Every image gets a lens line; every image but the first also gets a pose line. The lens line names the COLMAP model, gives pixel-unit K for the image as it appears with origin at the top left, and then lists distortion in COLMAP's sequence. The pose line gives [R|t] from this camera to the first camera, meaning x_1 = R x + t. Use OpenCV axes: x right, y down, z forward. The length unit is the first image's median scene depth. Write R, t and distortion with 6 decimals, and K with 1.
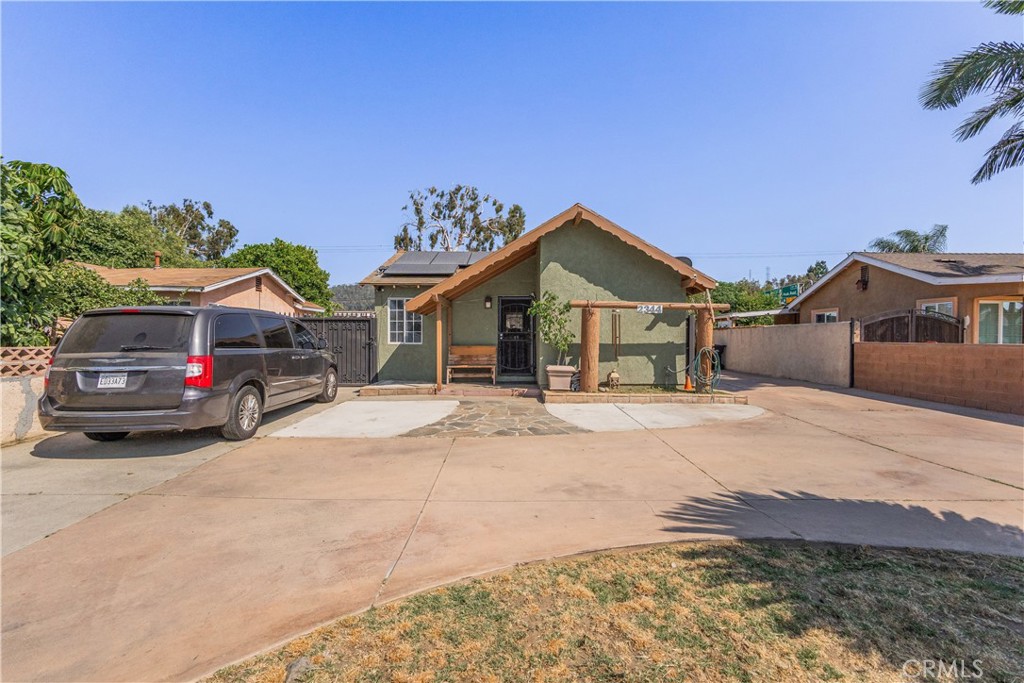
lens RADIAL K [[447.9, 0, 513.9], [0, 447.9, 342.6], [0, 0, 1]] dist [0.000444, 0.000518]
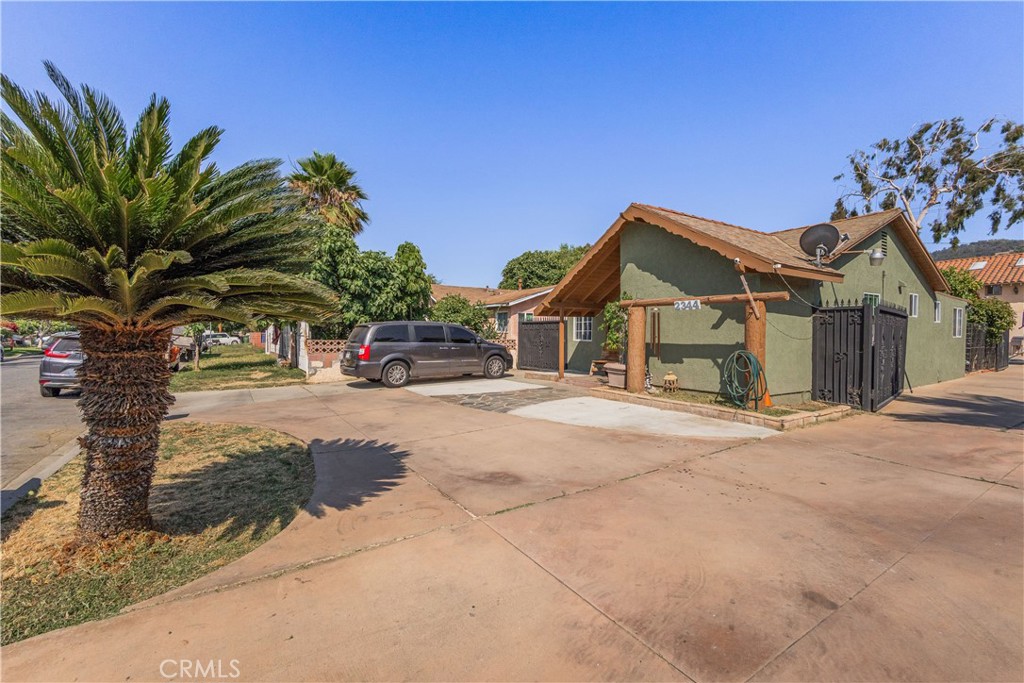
lens RADIAL K [[442.0, 0, 510.4], [0, 442.0, 343.6], [0, 0, 1]] dist [0.002101, 0.000217]
pose [[0.537136, 0.018114, -0.843301, 0.826912], [-0.006085, 0.999827, 0.017601, -0.012081], [0.843474, -0.004323, 0.537153, 0.232532]]
